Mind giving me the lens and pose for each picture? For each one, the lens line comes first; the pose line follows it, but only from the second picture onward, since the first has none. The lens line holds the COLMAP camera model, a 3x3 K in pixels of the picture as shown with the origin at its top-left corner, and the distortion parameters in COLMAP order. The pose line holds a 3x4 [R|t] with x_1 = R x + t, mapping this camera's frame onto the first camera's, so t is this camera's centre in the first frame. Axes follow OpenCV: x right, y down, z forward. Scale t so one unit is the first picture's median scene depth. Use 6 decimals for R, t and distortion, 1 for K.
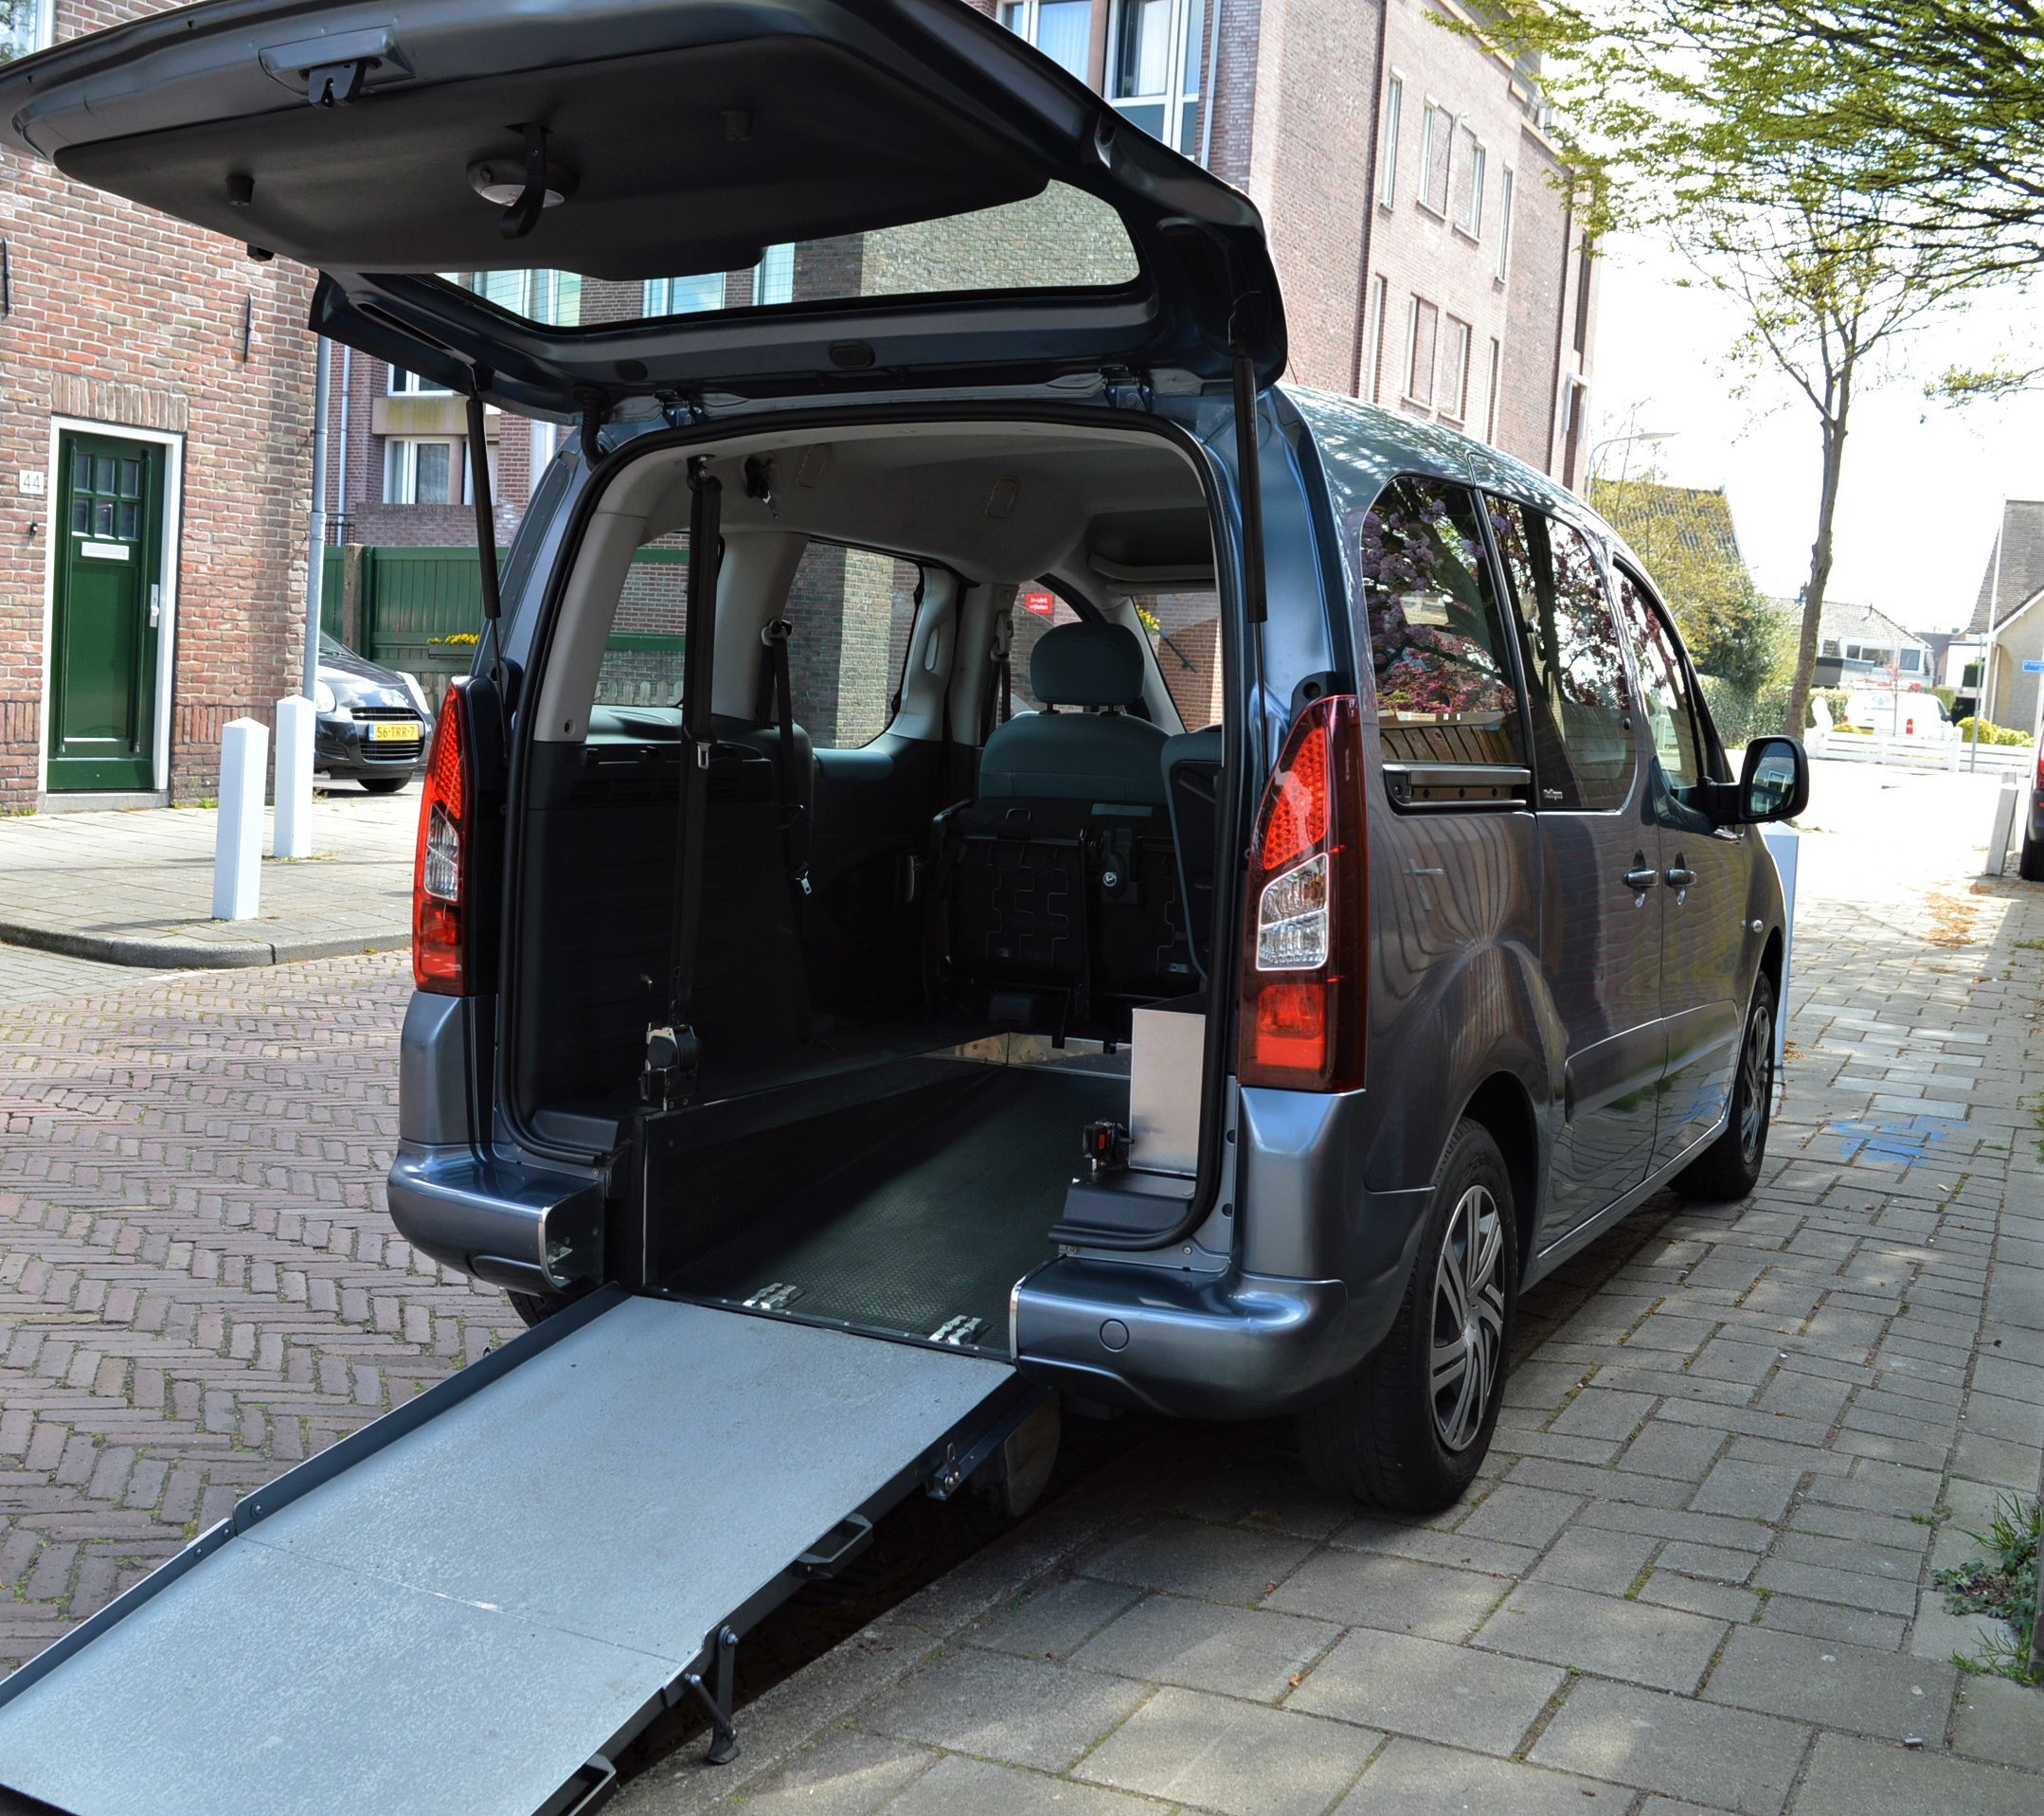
lens RADIAL K [[2299.1, 0, 882.2], [0, 2299.1, 925.4], [0, 0, 1]] dist [-0.089994, 0.000000]
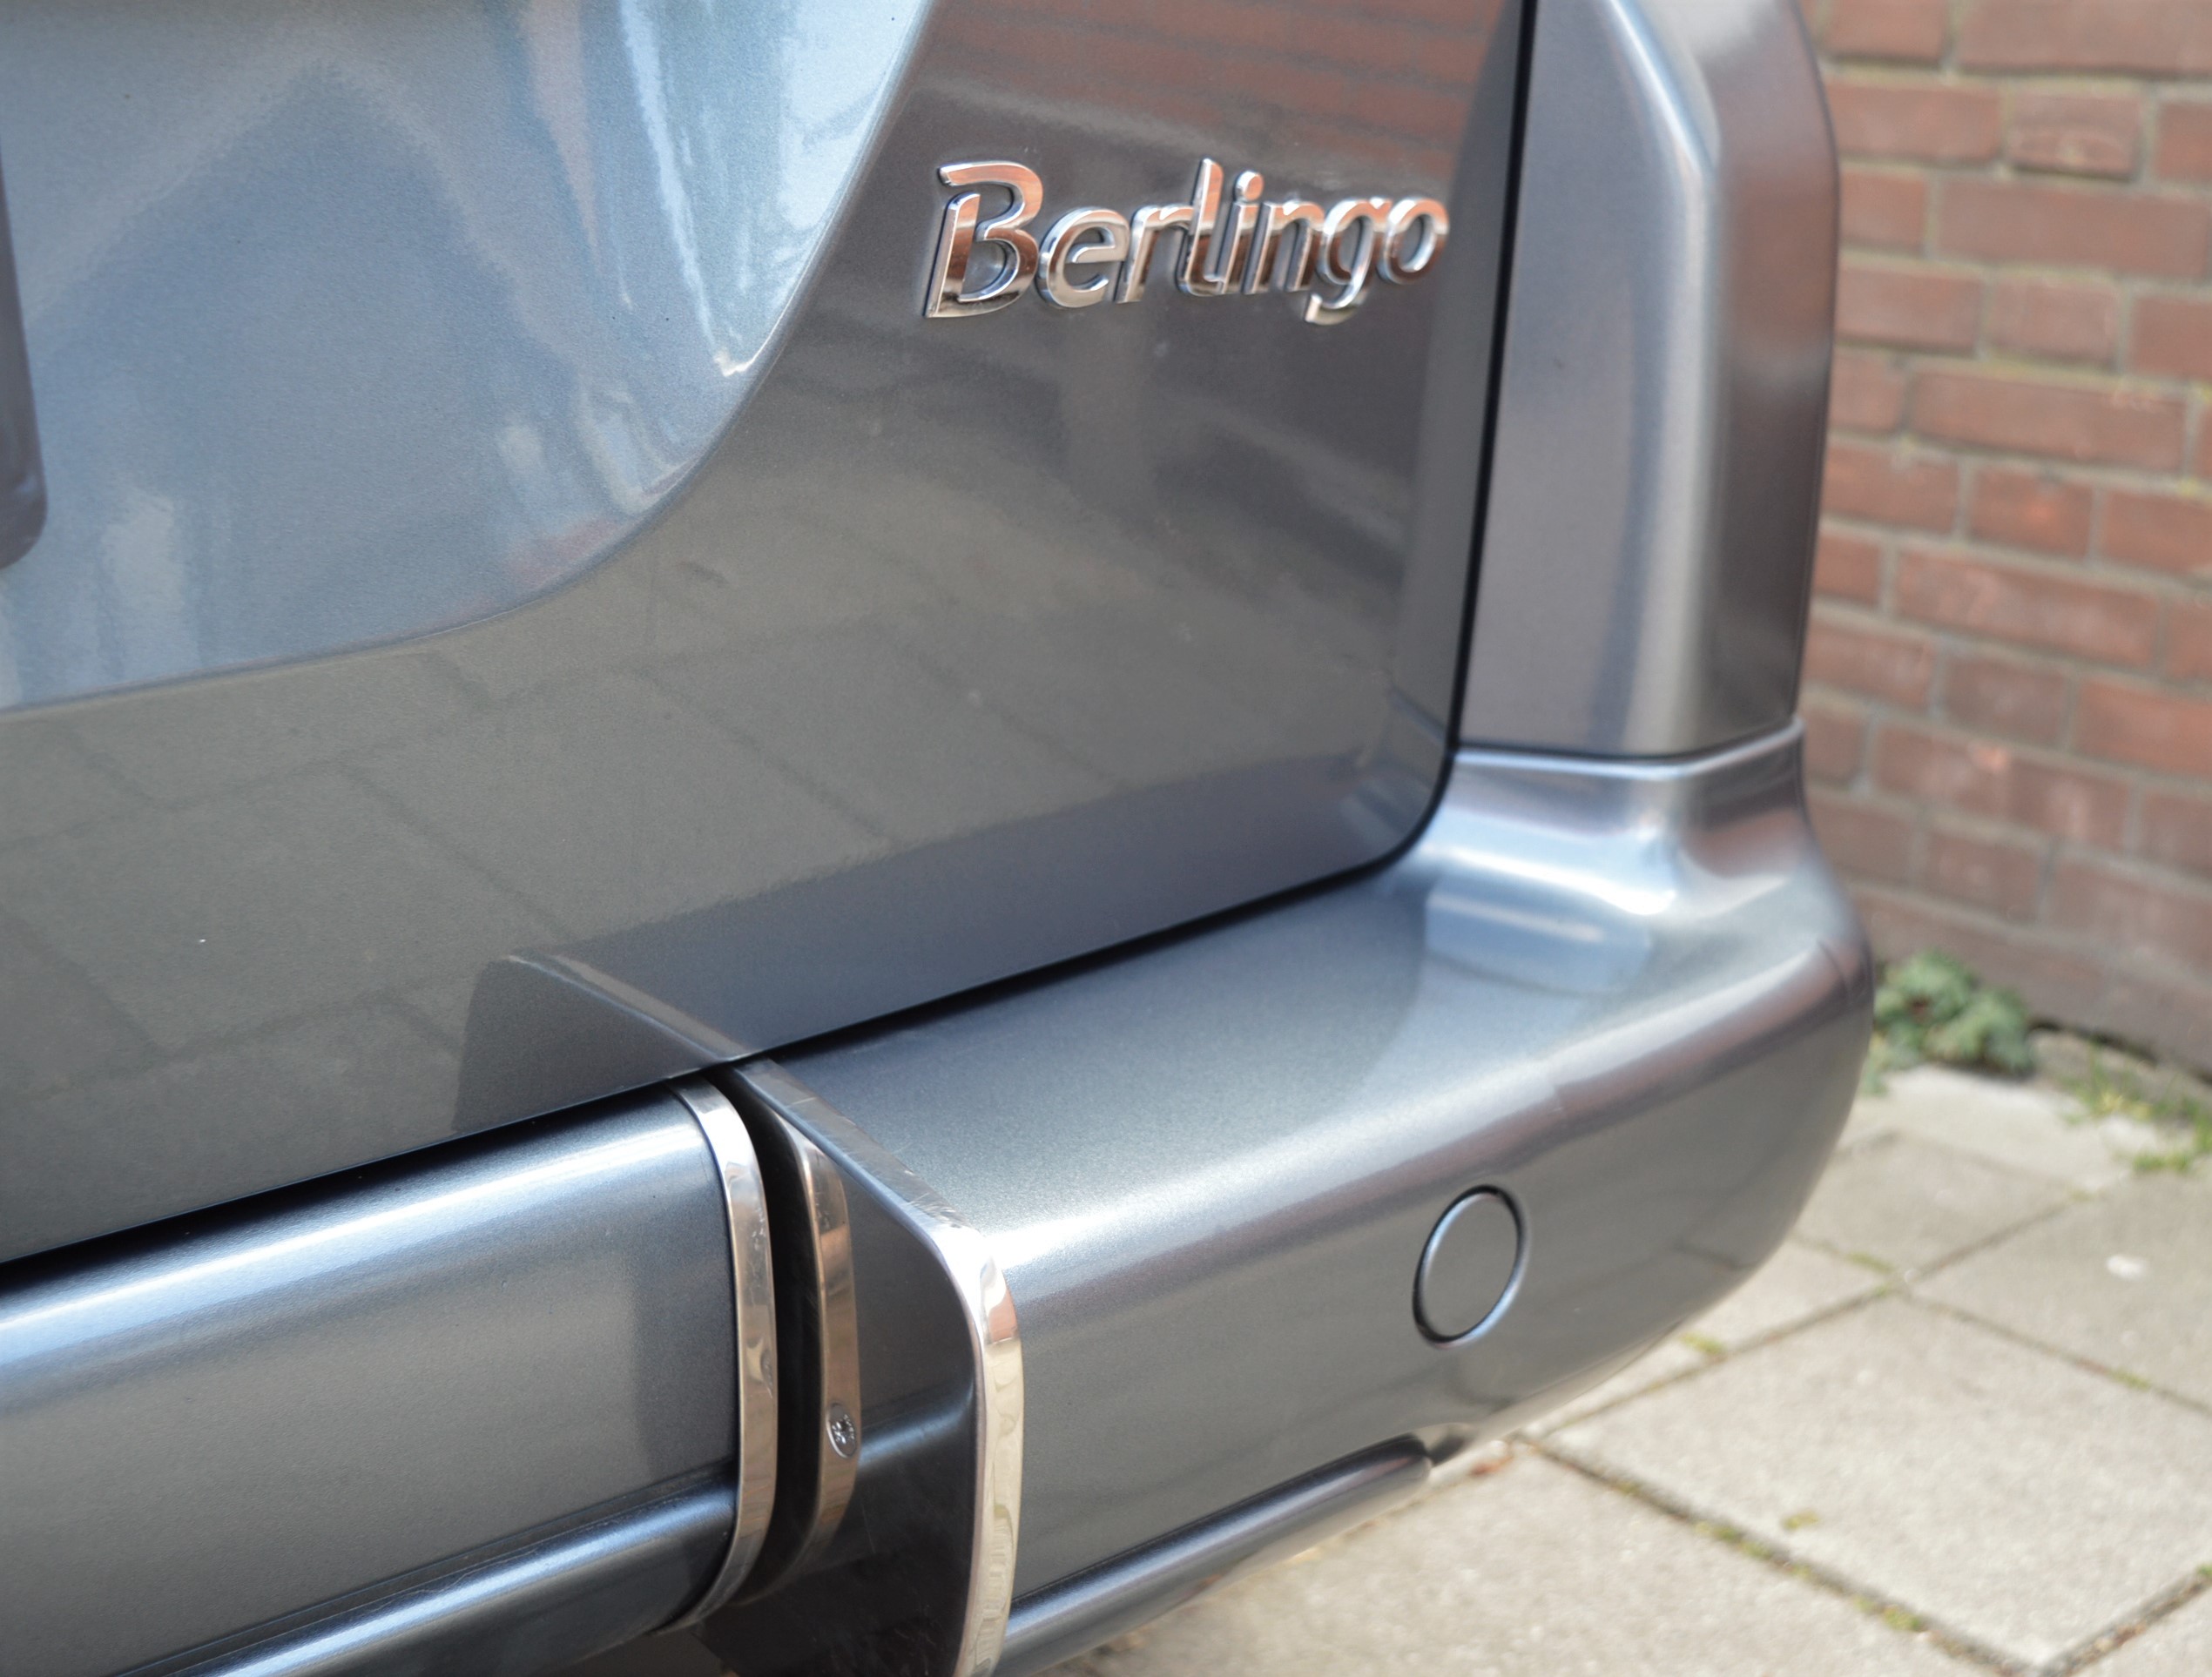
lens RADIAL K [[2760.6, 0, 1110.8], [0, 2760.6, 849.9], [0, 0, 1]] dist [-0.091589, 0.000000]
pose [[0.361959, -0.278538, 0.889608, -0.063414], [0.081499, 0.960118, 0.267455, 0.049966], [-0.928625, -0.024305, 0.370224, 0.575031]]
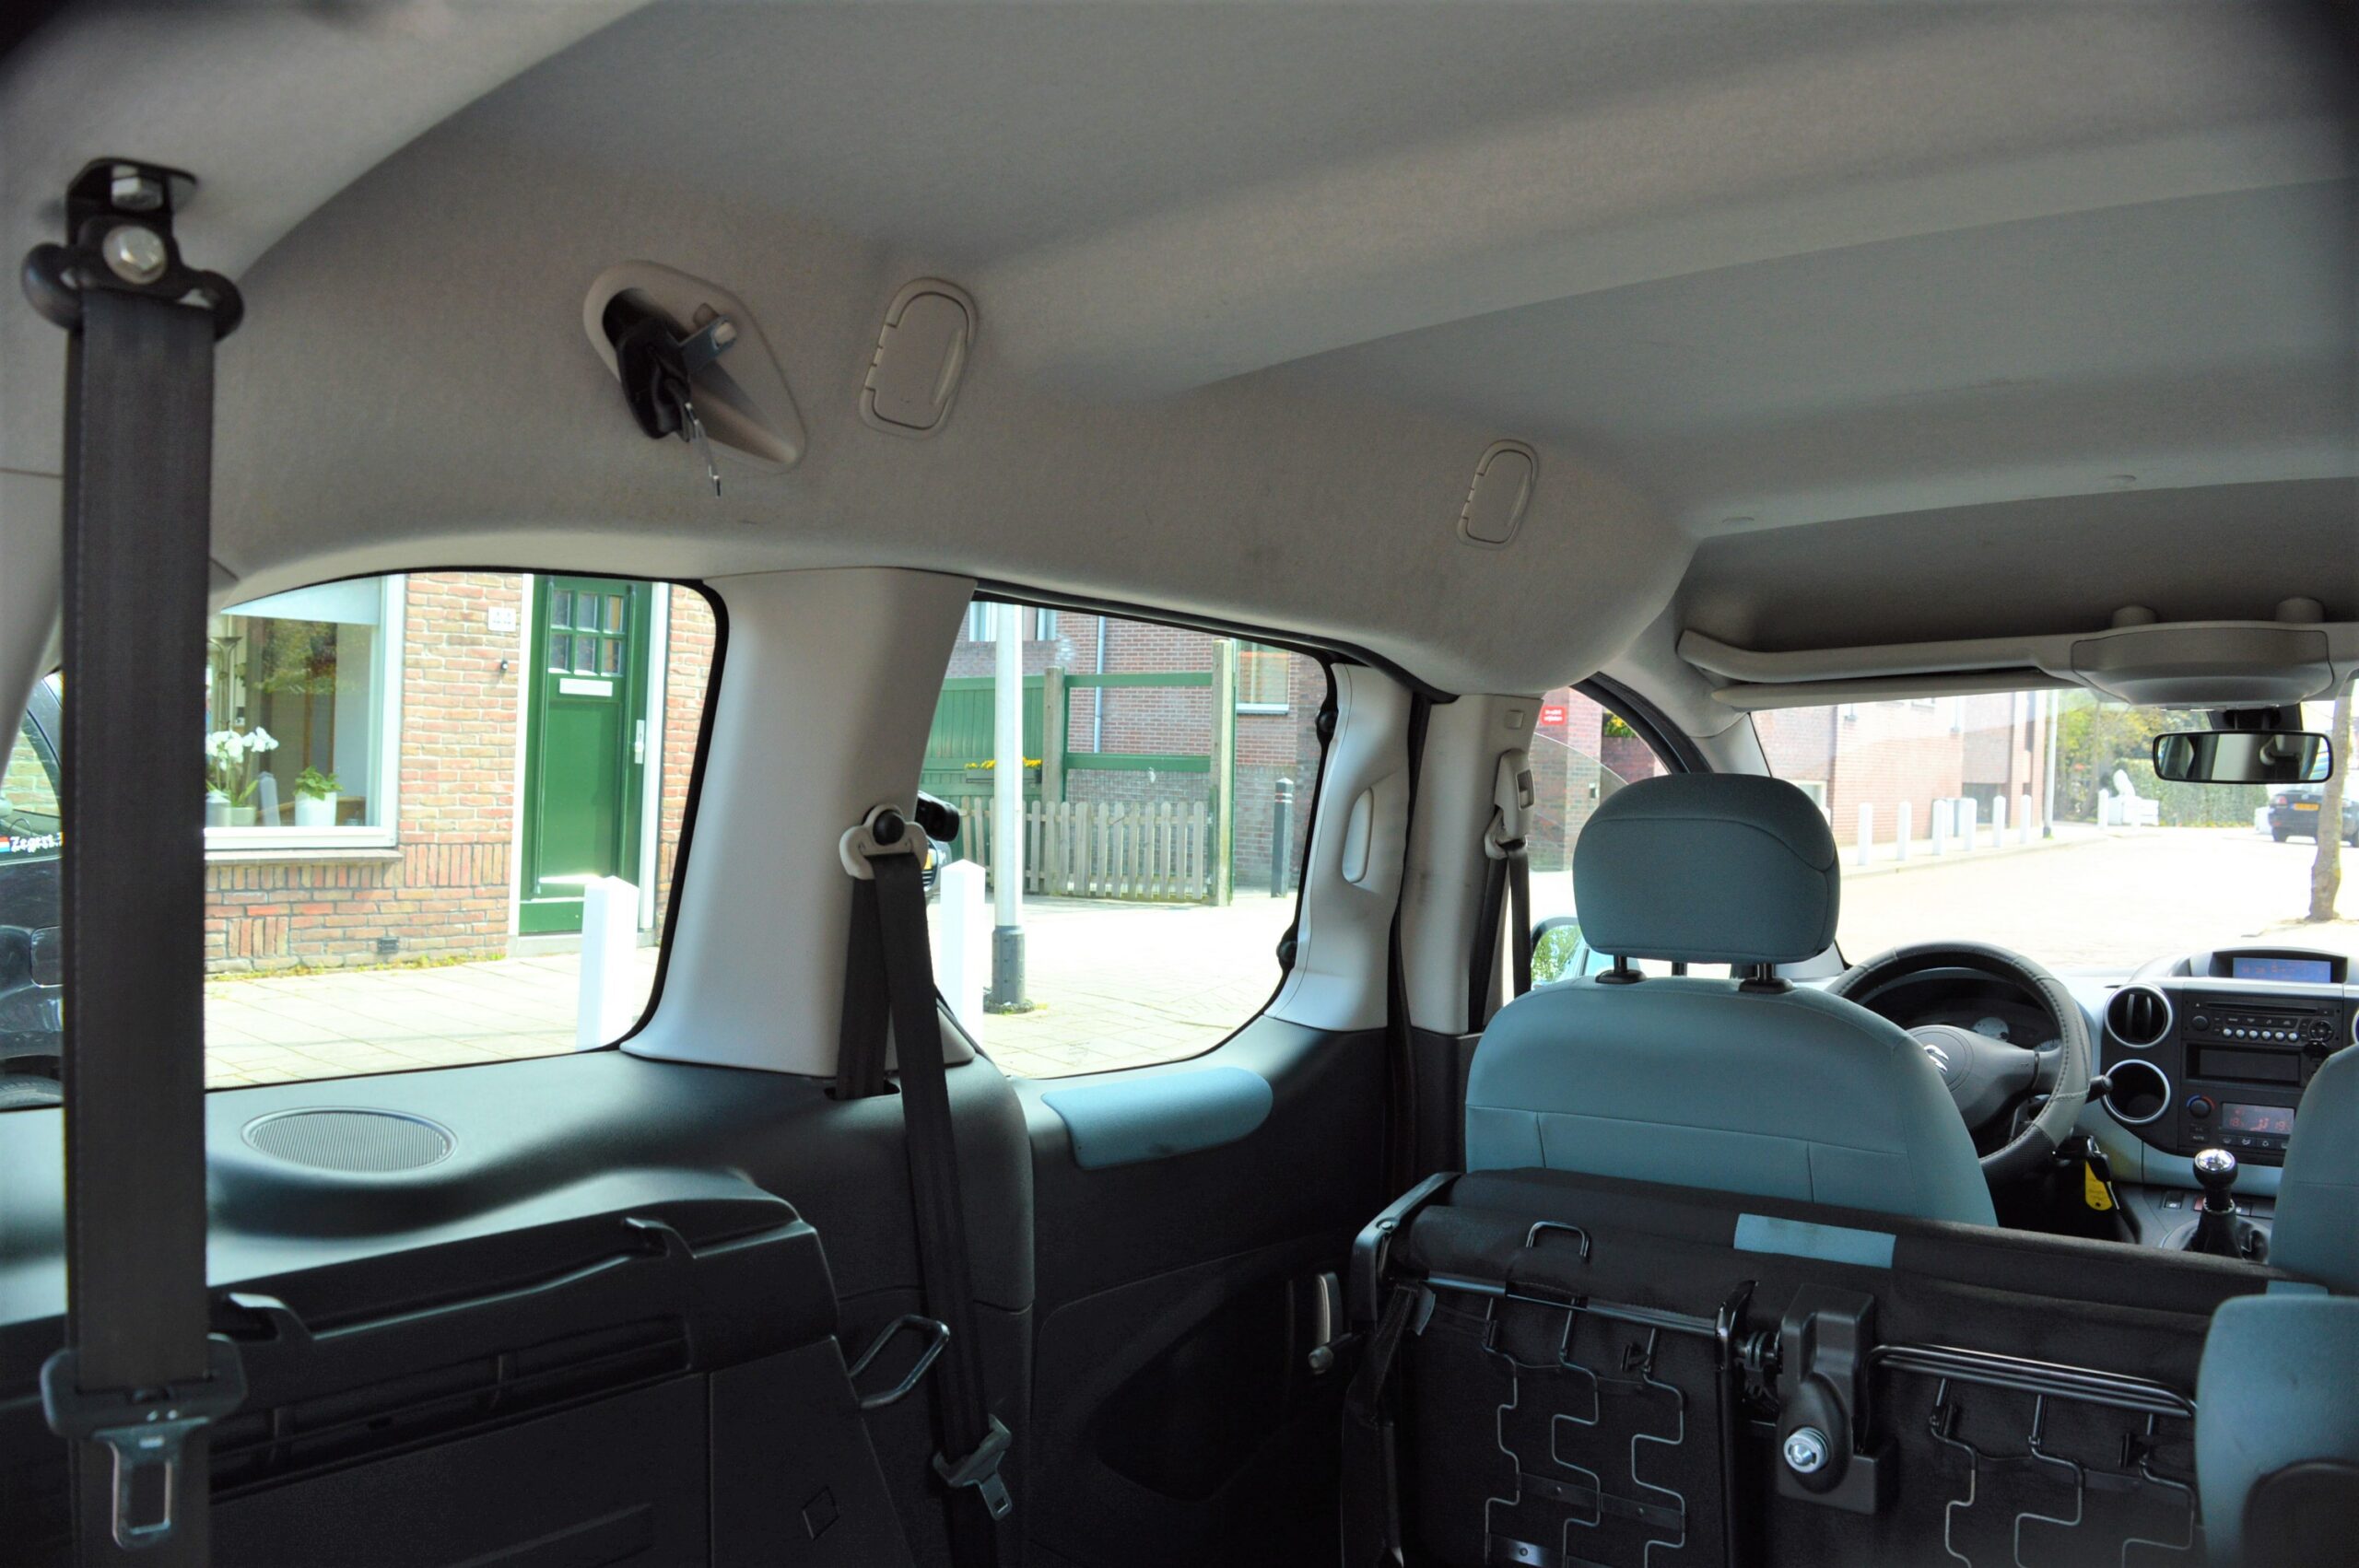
lens RADIAL K [[1888.1, 0, 1162.1], [0, 1888.1, 789.1], [0, 0, 1]] dist [-0.090067, 0.012816]
pose [[0.990523, -0.022572, -0.135479, 0.034808], [0.008550, 0.994624, -0.103198, -0.091671], [0.137080, 0.101062, 0.985391, 0.621912]]
